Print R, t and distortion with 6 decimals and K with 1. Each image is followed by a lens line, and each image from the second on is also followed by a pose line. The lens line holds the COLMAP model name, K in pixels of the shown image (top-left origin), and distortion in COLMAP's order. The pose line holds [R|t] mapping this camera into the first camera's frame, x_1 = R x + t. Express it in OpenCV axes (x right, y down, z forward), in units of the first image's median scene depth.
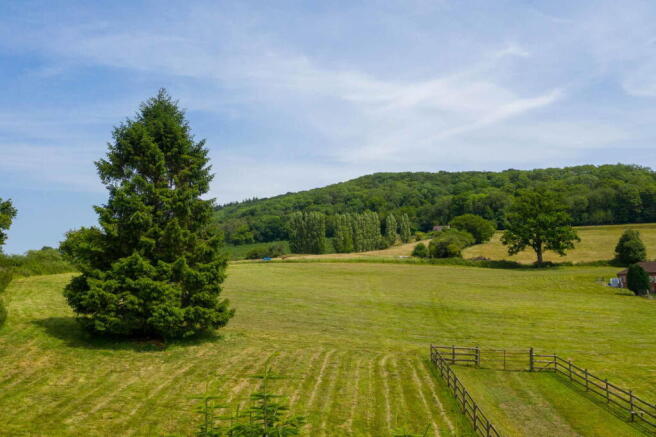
lens RADIAL K [[544.2, 0, 328.0], [0, 544.2, 218.5], [0, 0, 1]] dist [0.010268, -0.007845]
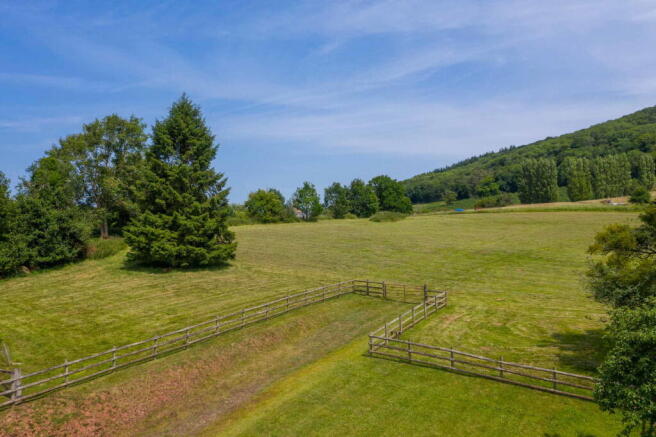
lens RADIAL K [[544.2, 0, 328.0], [0, 544.2, 218.5], [0, 0, 1]] dist [0.010268, -0.007845]
pose [[0.867367, -0.017979, -0.497344, 0.118003], [0.061438, 0.995571, 0.071158, 0.001149], [0.493862, -0.092275, 0.864630, -0.010840]]
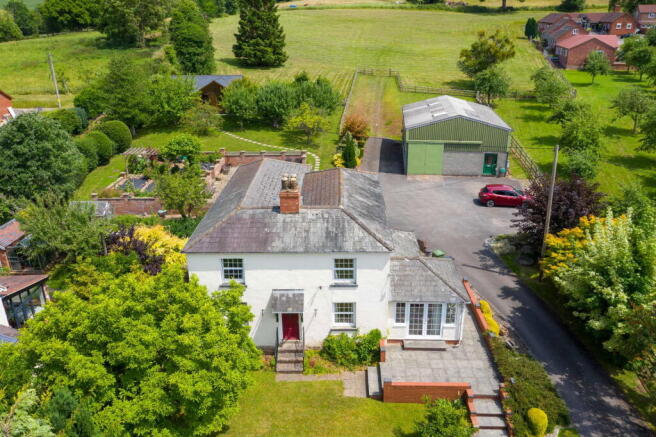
lens RADIAL K [[544.2, 0, 328.0], [0, 544.2, 218.5], [0, 0, 1]] dist [0.010268, -0.007845]
pose [[0.999016, 0.011997, -0.042688, 0.026214], [0.009331, 0.884269, 0.466885, -0.064857], [0.043349, -0.466824, 0.883287, -0.303315]]
